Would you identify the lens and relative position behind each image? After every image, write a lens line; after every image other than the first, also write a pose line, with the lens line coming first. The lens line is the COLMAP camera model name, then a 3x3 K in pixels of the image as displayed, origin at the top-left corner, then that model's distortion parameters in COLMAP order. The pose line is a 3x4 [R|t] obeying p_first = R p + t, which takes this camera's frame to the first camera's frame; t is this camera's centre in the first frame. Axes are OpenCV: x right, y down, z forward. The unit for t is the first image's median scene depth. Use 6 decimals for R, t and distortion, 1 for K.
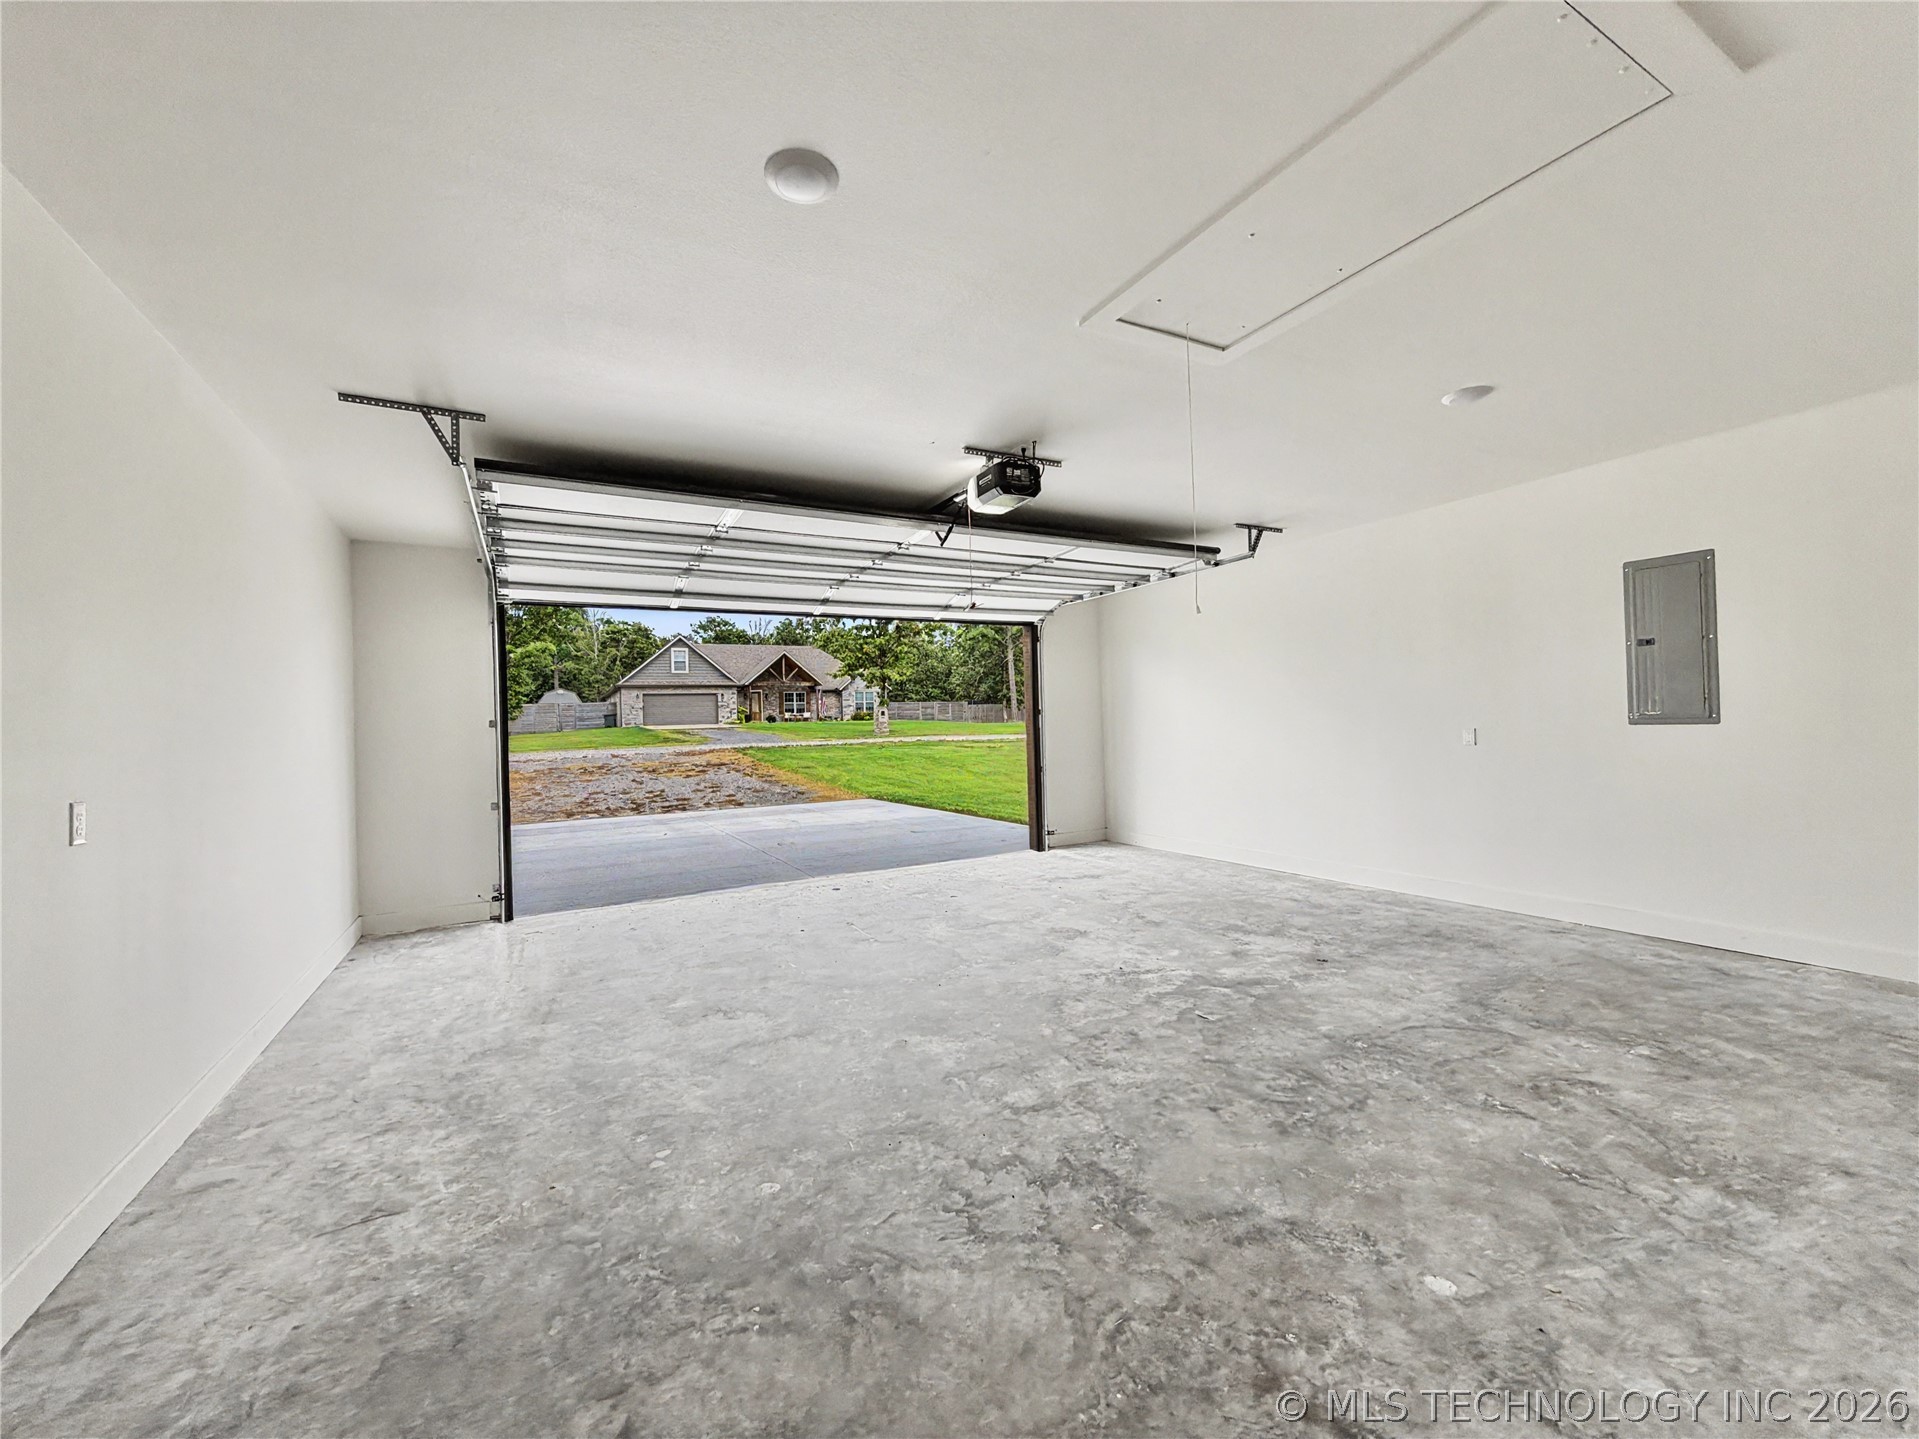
lens RADIAL K [[763.8, 0, 955.6], [0, 763.8, 718.4], [0, 0, 1]] dist [-0.000069, 0.000208]
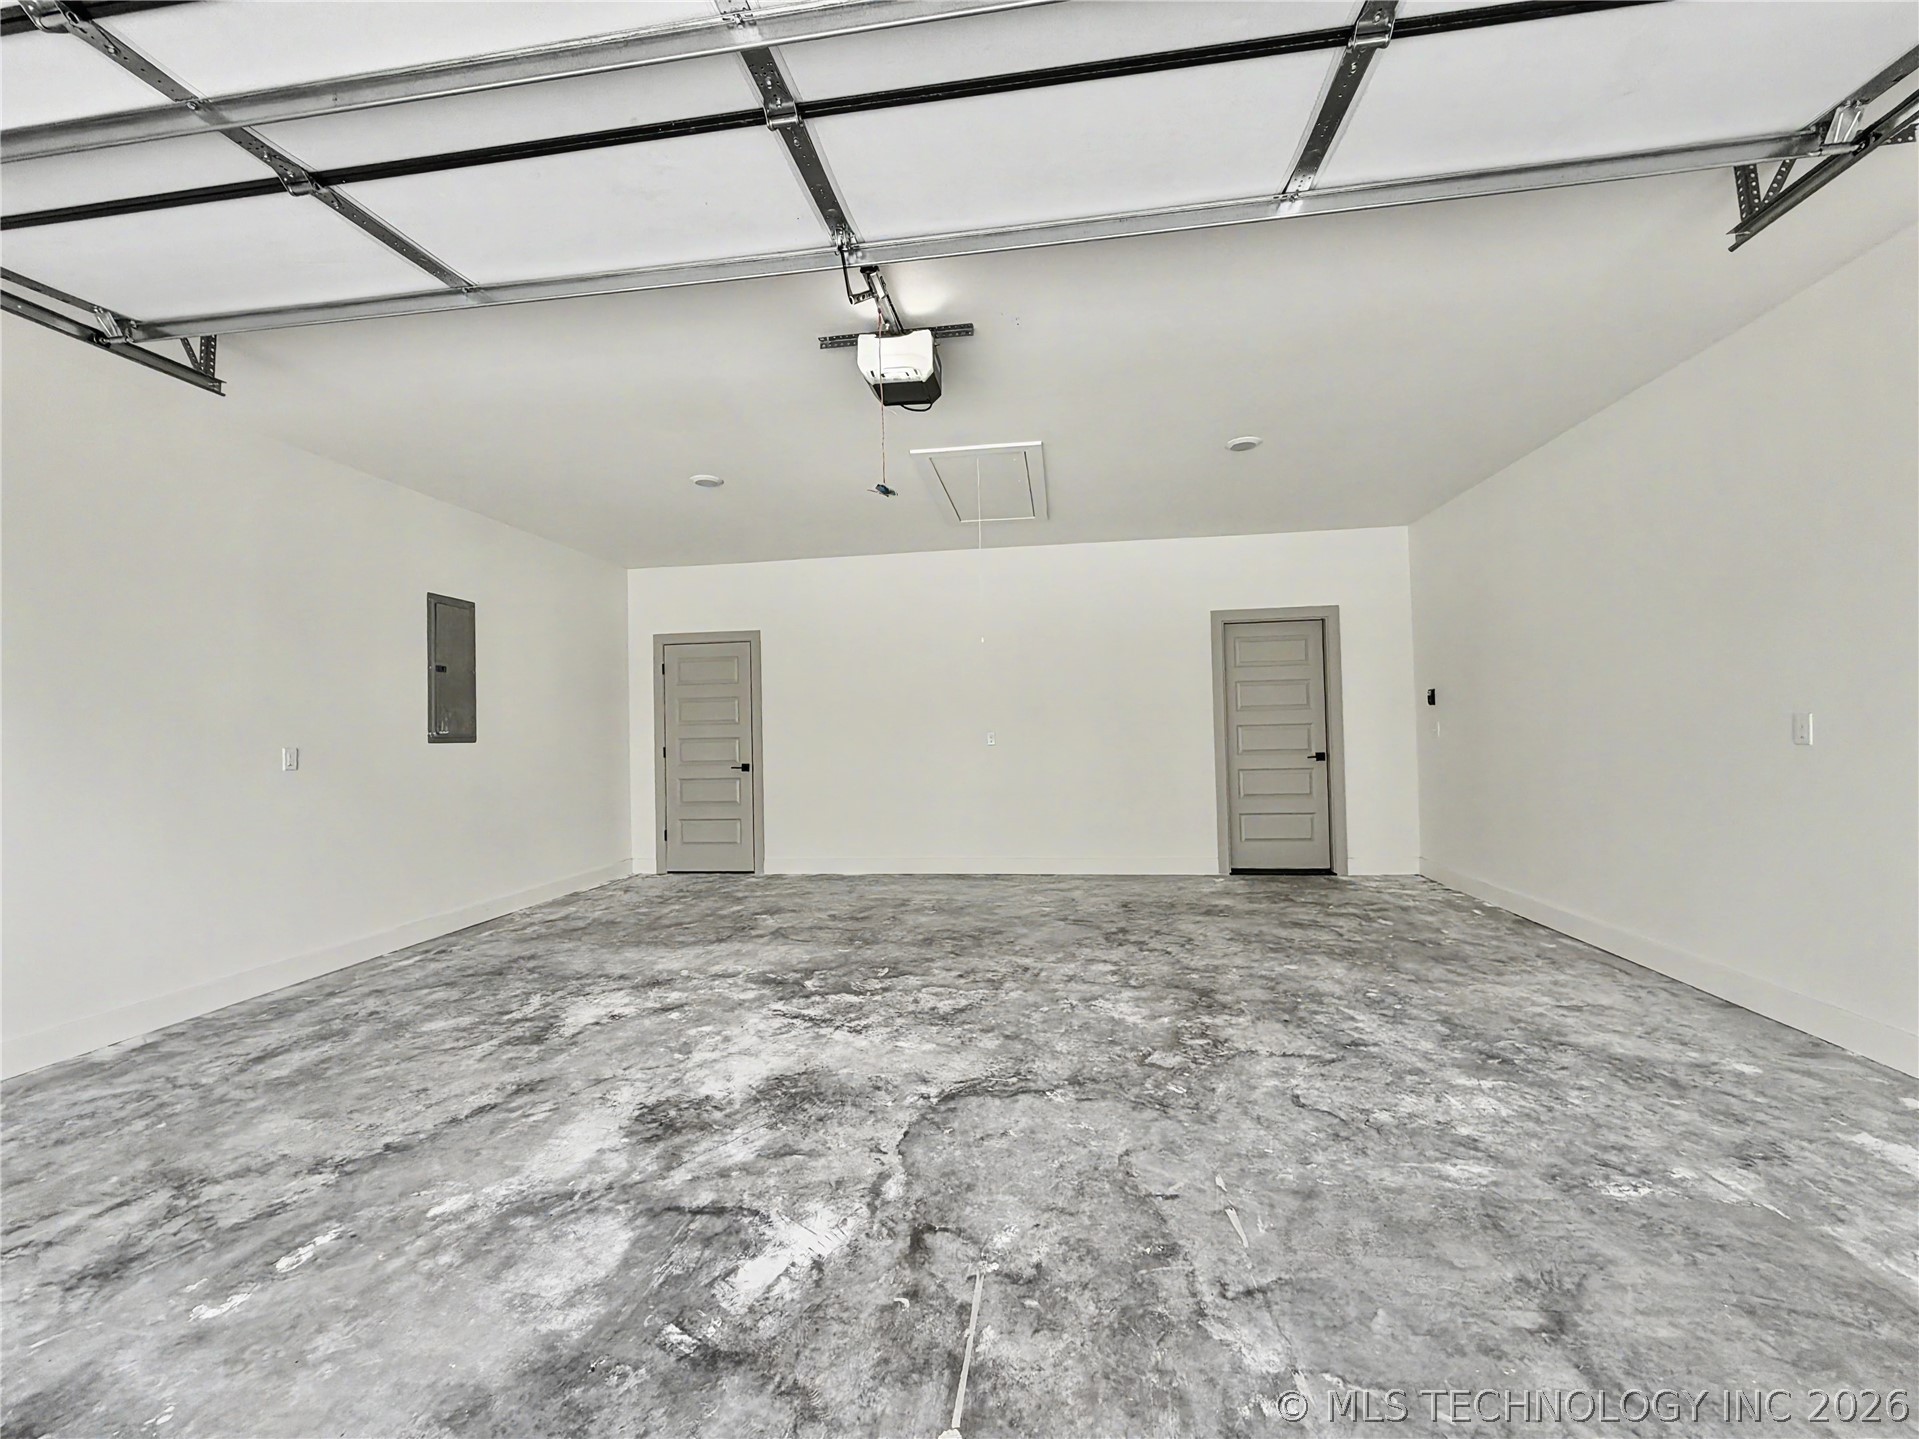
lens RADIAL K [[763.8, 0, 955.6], [0, 763.8, 718.4], [0, 0, 1]] dist [-0.000069, 0.000208]
pose [[-0.796027, 0.061635, 0.602114, -0.402147], [0.042071, 0.998030, -0.046544, 0.062164], [-0.603797, -0.011719, -0.797052, 1.600022]]
